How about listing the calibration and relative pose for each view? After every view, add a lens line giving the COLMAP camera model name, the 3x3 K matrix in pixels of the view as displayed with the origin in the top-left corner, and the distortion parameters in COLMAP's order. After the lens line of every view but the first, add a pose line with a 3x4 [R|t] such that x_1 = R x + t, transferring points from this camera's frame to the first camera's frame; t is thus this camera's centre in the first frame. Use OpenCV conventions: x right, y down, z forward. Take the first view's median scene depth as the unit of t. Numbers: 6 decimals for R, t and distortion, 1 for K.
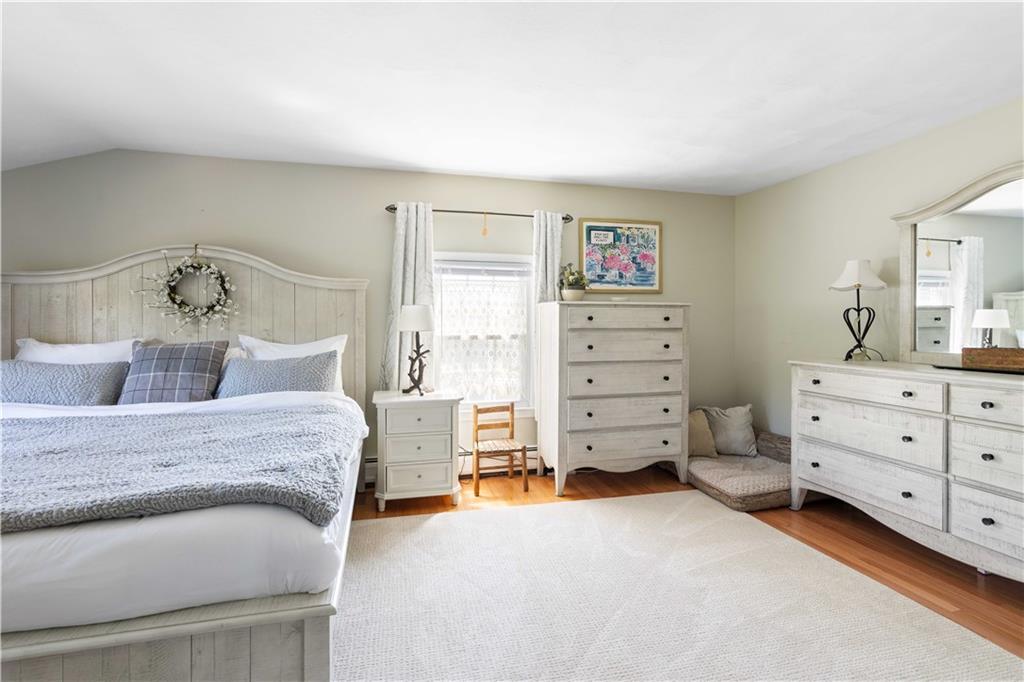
lens RADIAL K [[468.5, 0, 510.4], [0, 468.5, 326.6], [0, 0, 1]] dist [-0.001517, 0.000782]
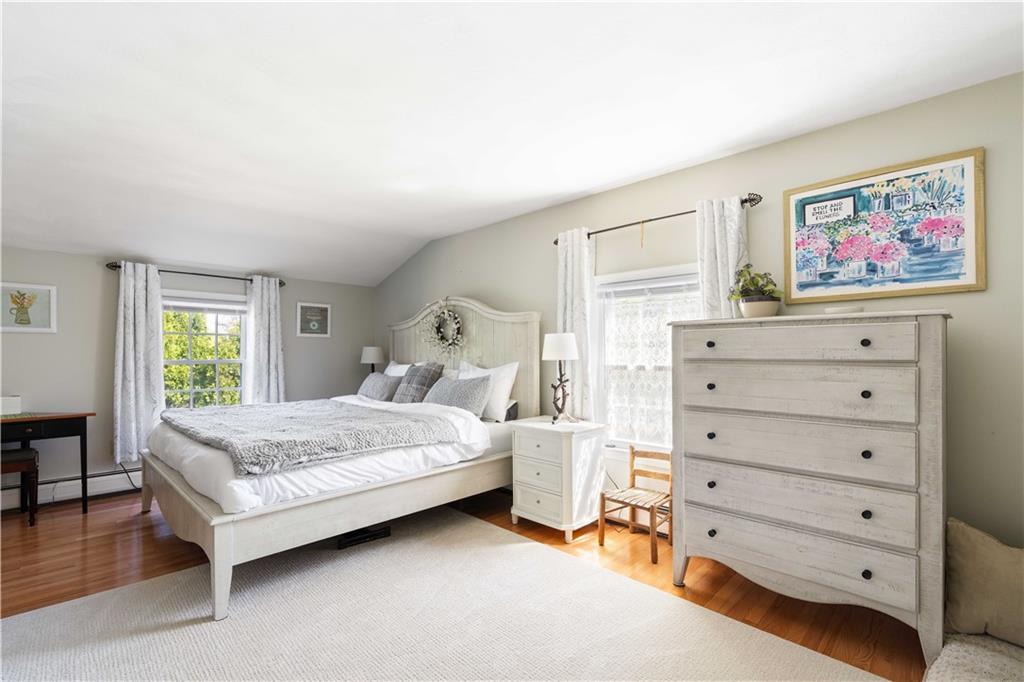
lens RADIAL K [[467.3, 0, 519.1], [0, 467.3, 355.6], [0, 0, 1]] dist [-0.000526, 0.000208]
pose [[0.520487, 0.005091, -0.853855, 0.554688], [-0.004341, 0.999985, 0.003316, -0.002040], [0.853859, 0.001981, 0.520501, 0.367376]]
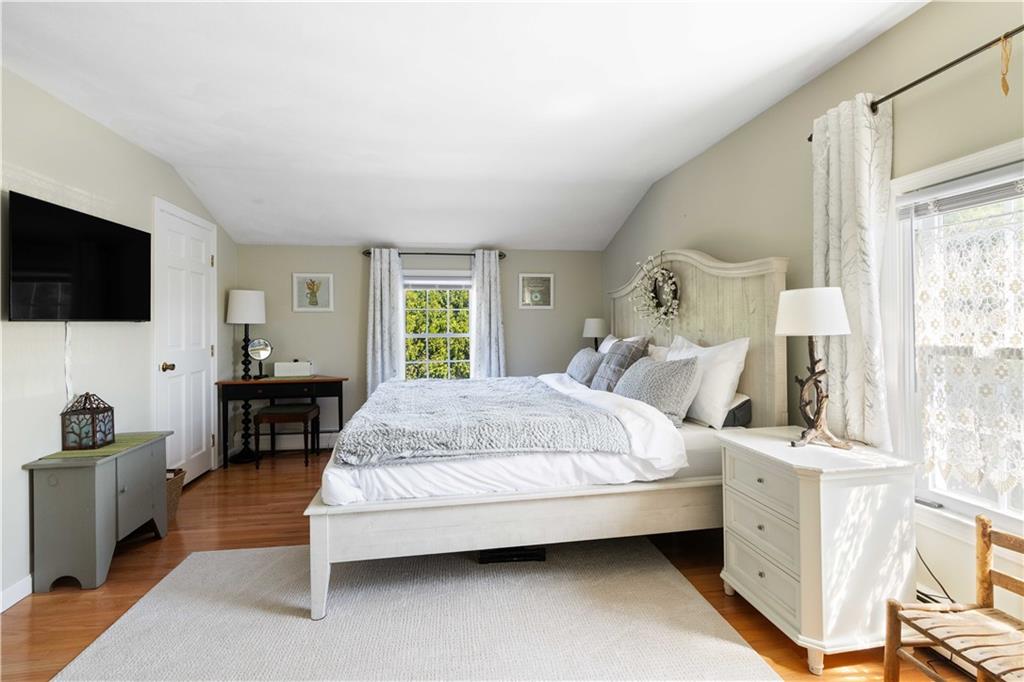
lens RADIAL K [[468.5, 0, 510.4], [0, 468.5, 326.6], [0, 0, 1]] dist [-0.001517, 0.000782]
pose [[-0.097874, 0.001468, -0.995198, 0.372905], [0.003912, 0.999992, 0.001090, -0.002584], [0.995191, -0.003786, -0.097879, 0.626476]]
